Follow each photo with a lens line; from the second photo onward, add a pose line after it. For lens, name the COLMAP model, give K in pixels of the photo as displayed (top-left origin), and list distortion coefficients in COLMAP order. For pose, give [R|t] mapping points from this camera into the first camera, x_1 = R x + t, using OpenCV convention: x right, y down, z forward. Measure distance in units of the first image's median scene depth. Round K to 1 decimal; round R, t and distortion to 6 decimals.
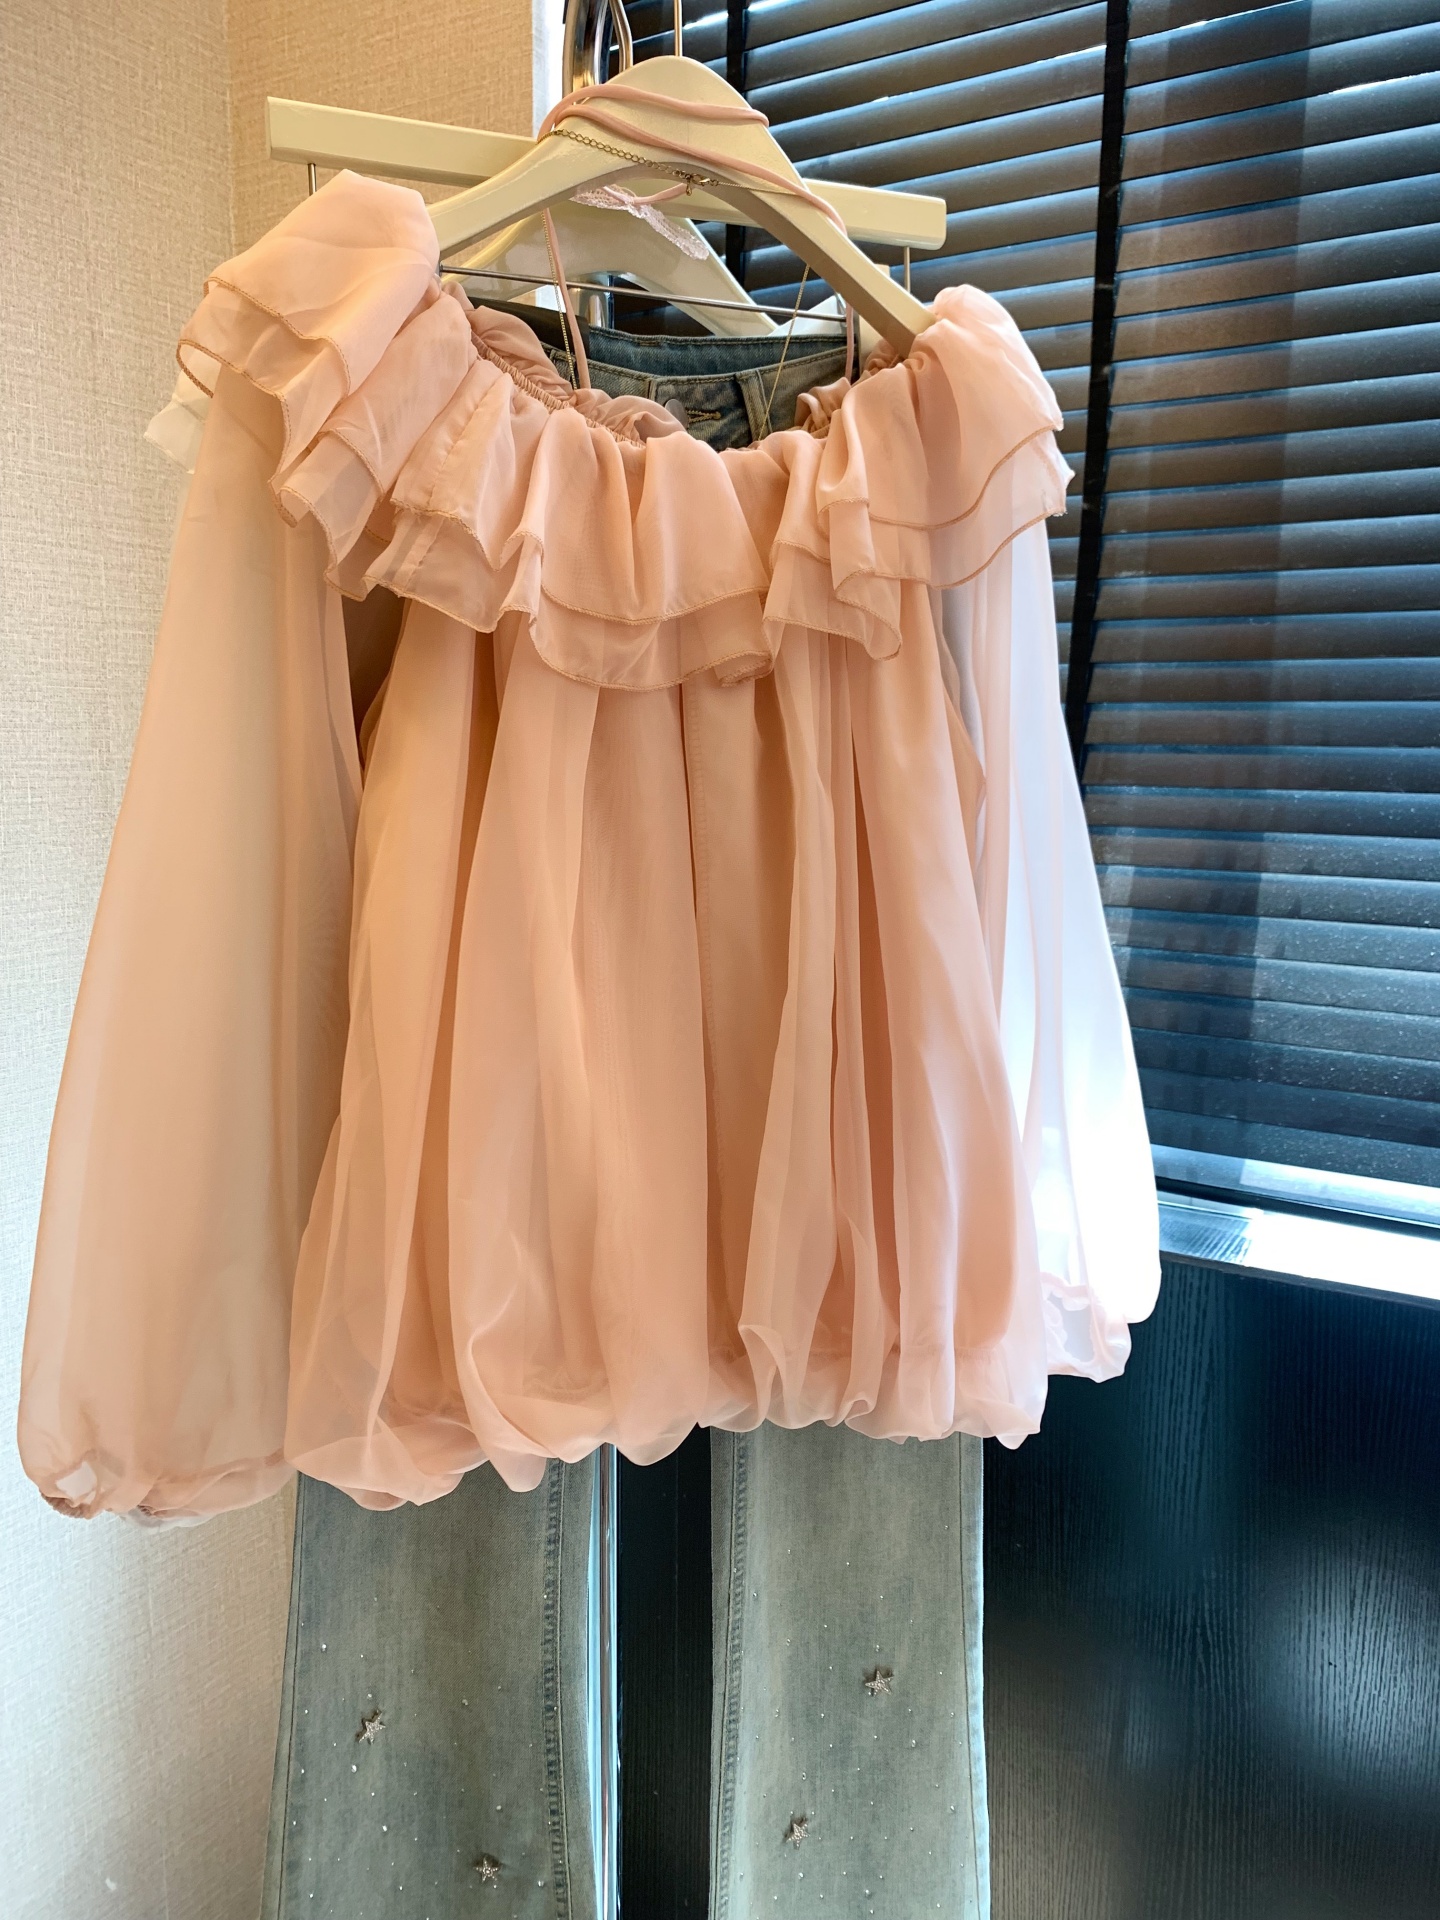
lens RADIAL K [[1443.7, 0, 705.3], [0, 1443.7, 955.2], [0, 0, 1]] dist [0.010905, -0.007753]
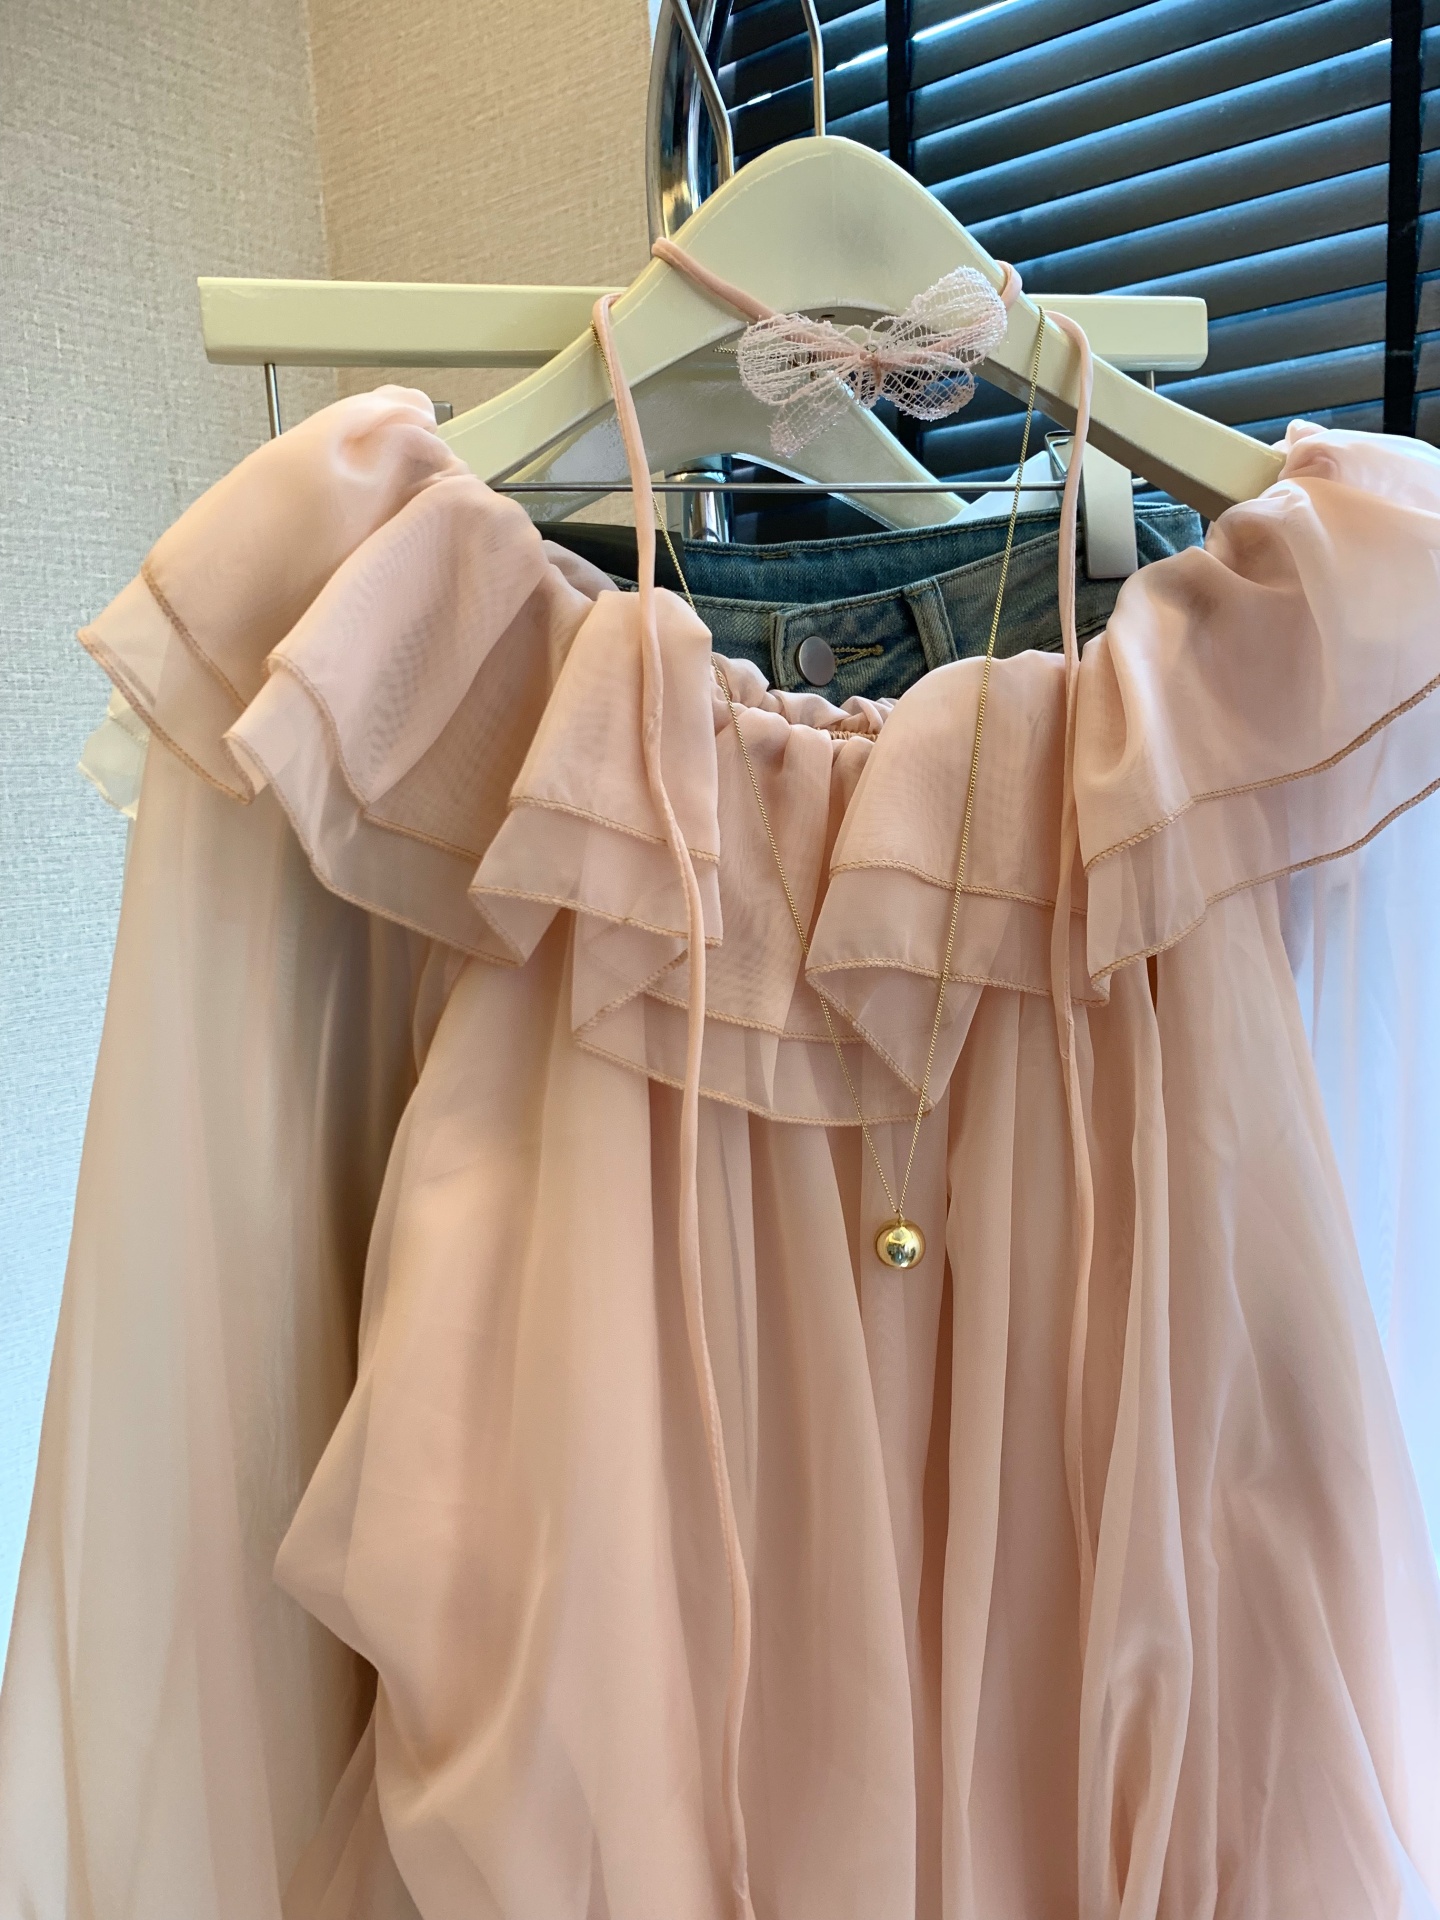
lens RADIAL K [[1443.7, 0, 743.7], [0, 1443.7, 967.4], [0, 0, 1]] dist [0.010905, -0.007753]
pose [[0.992492, -0.035256, -0.117116, 0.013384], [0.034796, 0.999377, -0.005975, -0.149184], [0.117254, 0.001855, 0.993100, 0.209427]]
